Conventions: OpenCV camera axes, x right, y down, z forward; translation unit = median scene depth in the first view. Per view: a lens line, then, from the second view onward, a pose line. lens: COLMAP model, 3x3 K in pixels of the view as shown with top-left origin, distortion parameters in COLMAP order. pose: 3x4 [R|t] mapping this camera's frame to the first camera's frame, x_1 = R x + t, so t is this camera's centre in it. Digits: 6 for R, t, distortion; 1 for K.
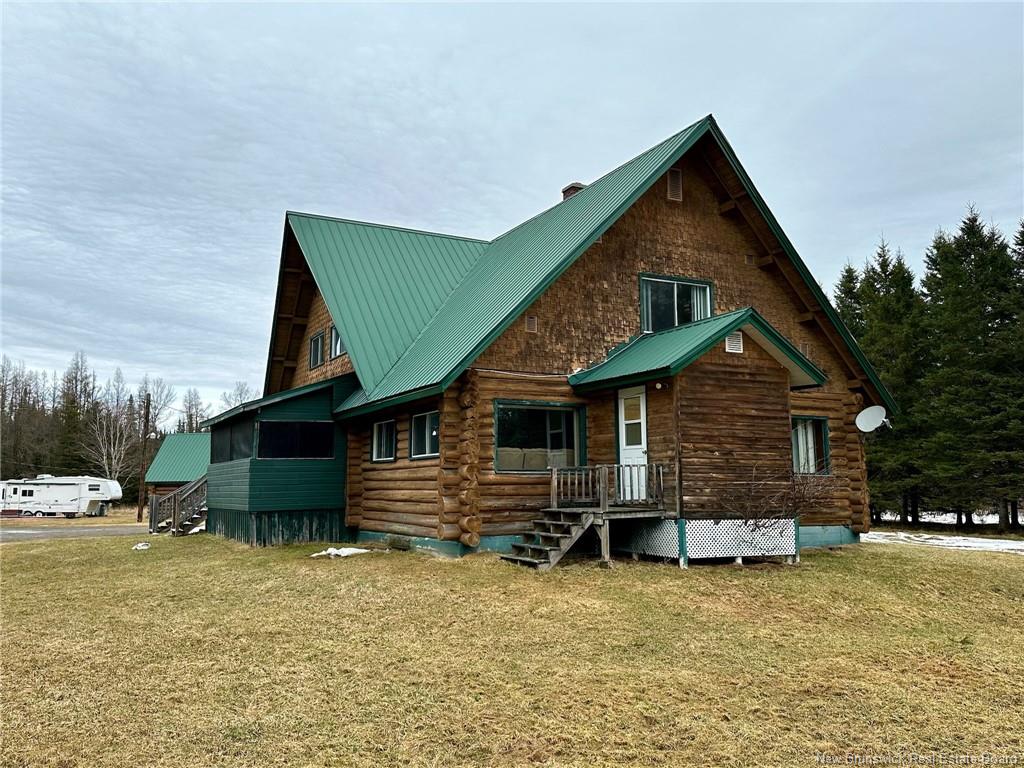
lens RADIAL K [[848.6, 0, 512.0], [0, 848.6, 384.0], [0, 0, 1]] dist [0.081481, -0.007789]
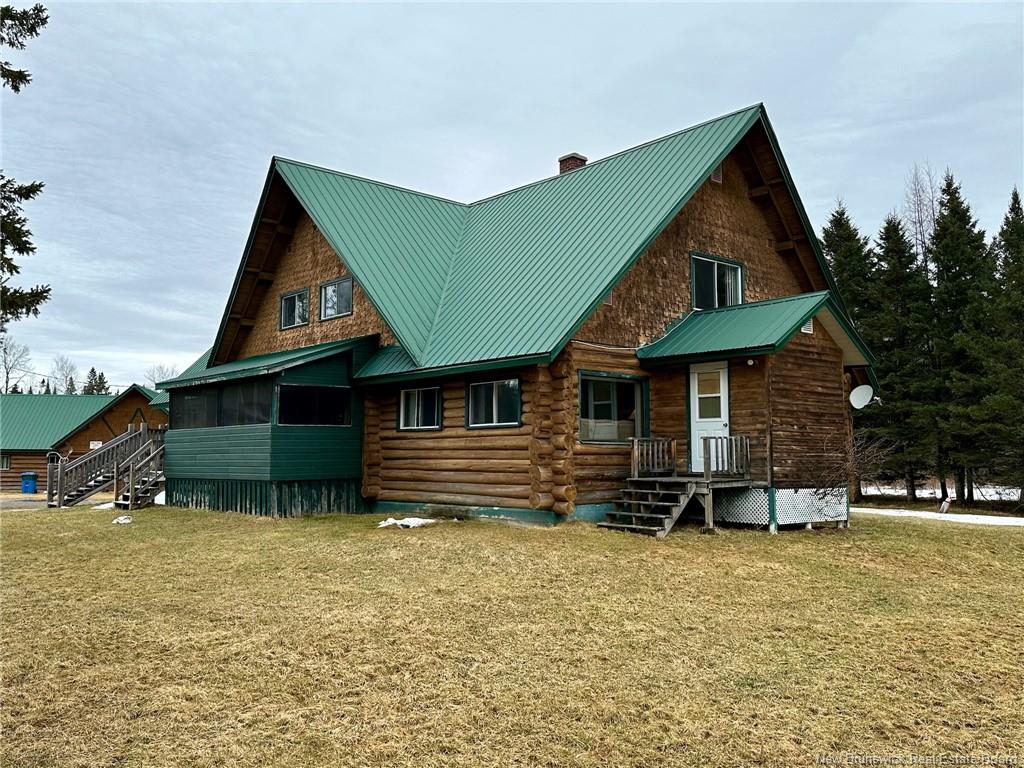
lens RADIAL K [[883.8, 0, 512.0], [0, 883.8, 384.0], [0, 0, 1]] dist [0.089987, 0.001003]
pose [[0.972037, 0.025529, 0.233438, -0.342432], [-0.034131, 0.998876, 0.032883, 0.002601], [-0.232336, -0.039931, 0.971816, -0.001400]]
